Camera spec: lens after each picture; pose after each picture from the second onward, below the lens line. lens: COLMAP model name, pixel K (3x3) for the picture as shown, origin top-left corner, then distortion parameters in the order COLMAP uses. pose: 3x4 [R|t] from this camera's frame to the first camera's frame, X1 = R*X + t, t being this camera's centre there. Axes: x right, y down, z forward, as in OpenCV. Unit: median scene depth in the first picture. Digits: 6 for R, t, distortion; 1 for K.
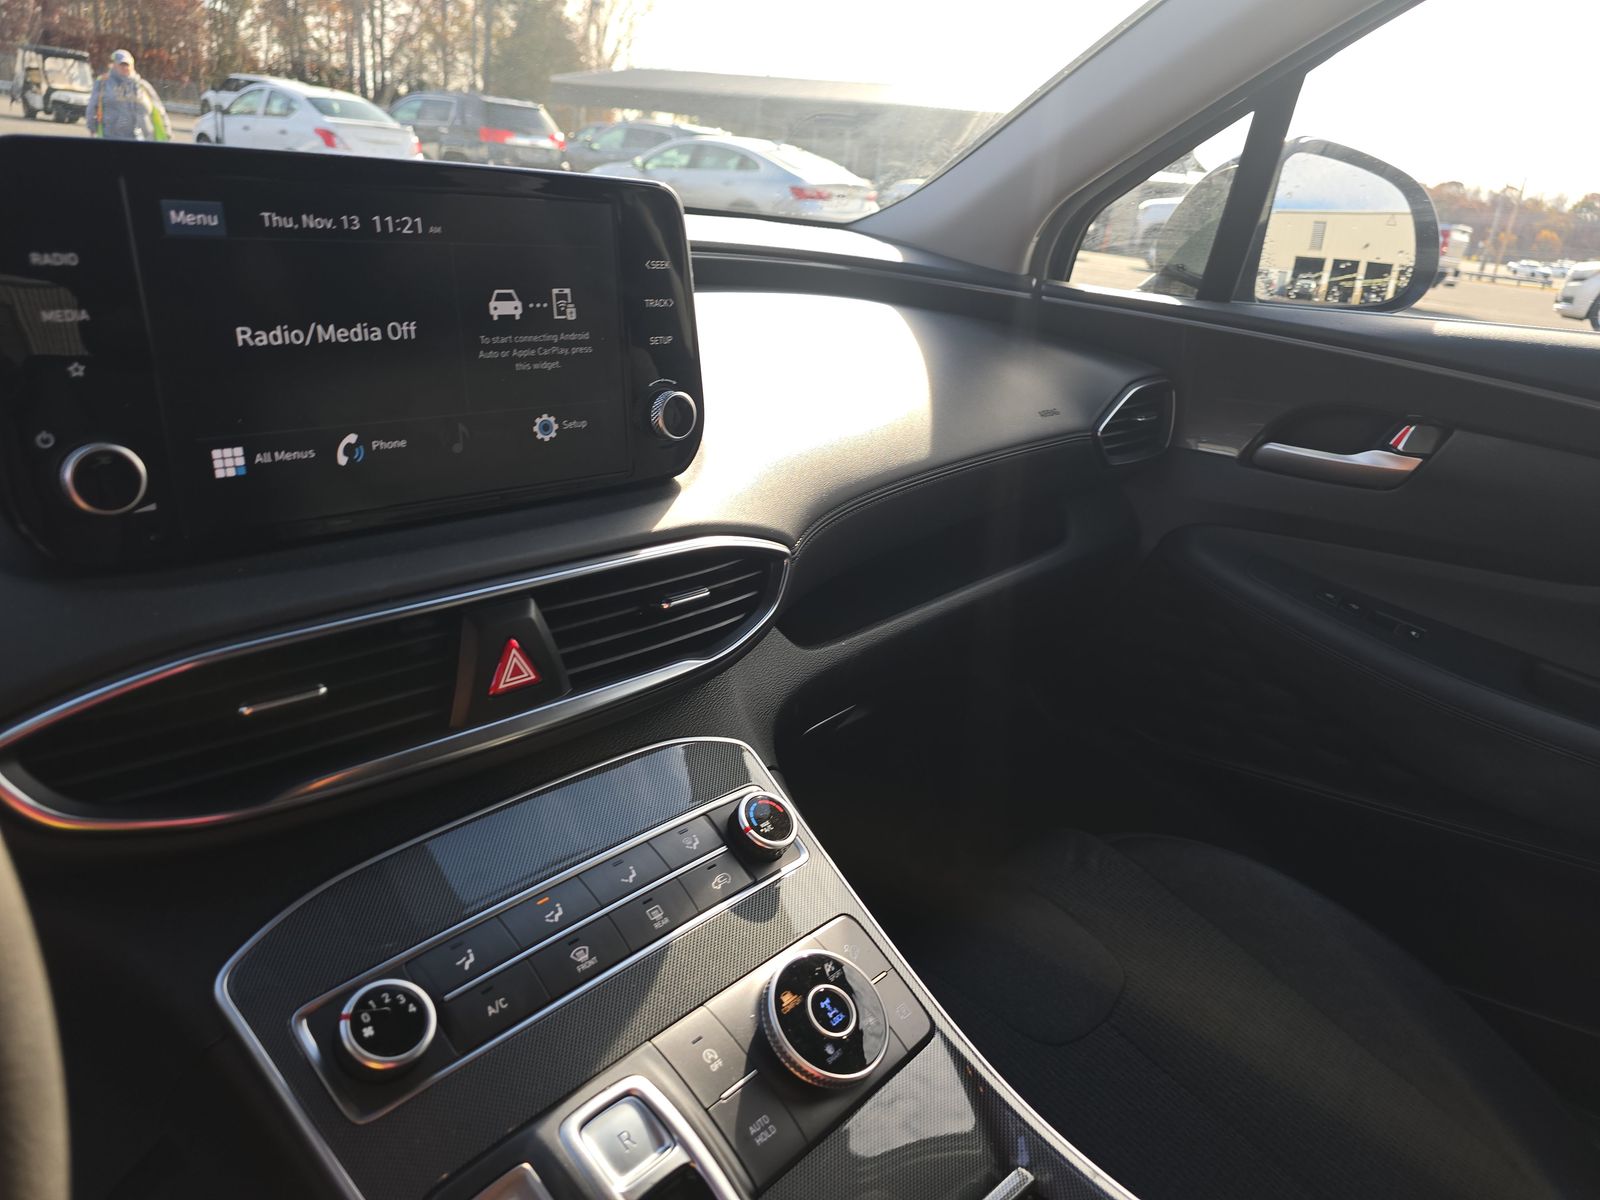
lens RADIAL K [[1131.2, 0, 811.5], [0, 1131.2, 583.7], [0, 0, 1]] dist [0.007855, -0.005803]
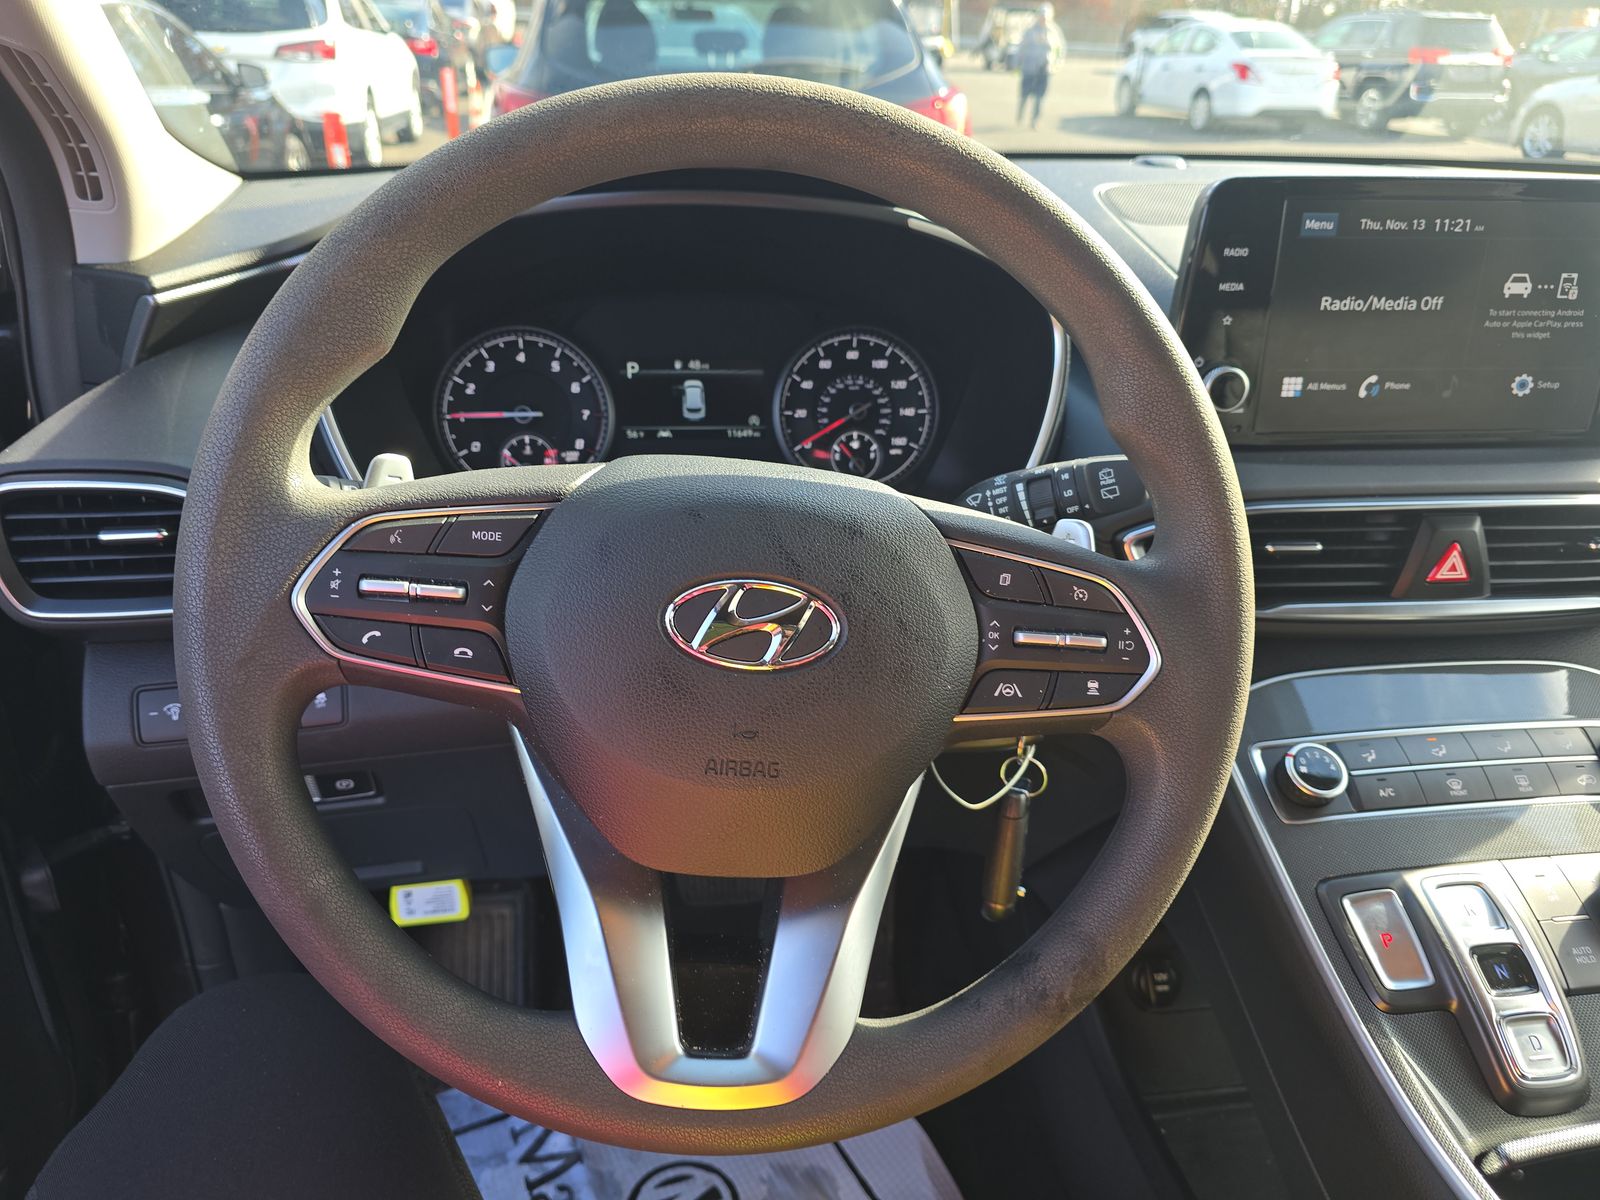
lens RADIAL K [[1131.2, 0, 789.5], [0, 1131.2, 612.9], [0, 0, 1]] dist [0.007855, -0.005803]
pose [[0.751220, 0.228282, -0.619319, -0.011697], [-0.181238, 0.973564, 0.139021, 0.084433], [0.634682, 0.007808, 0.772734, -0.508994]]
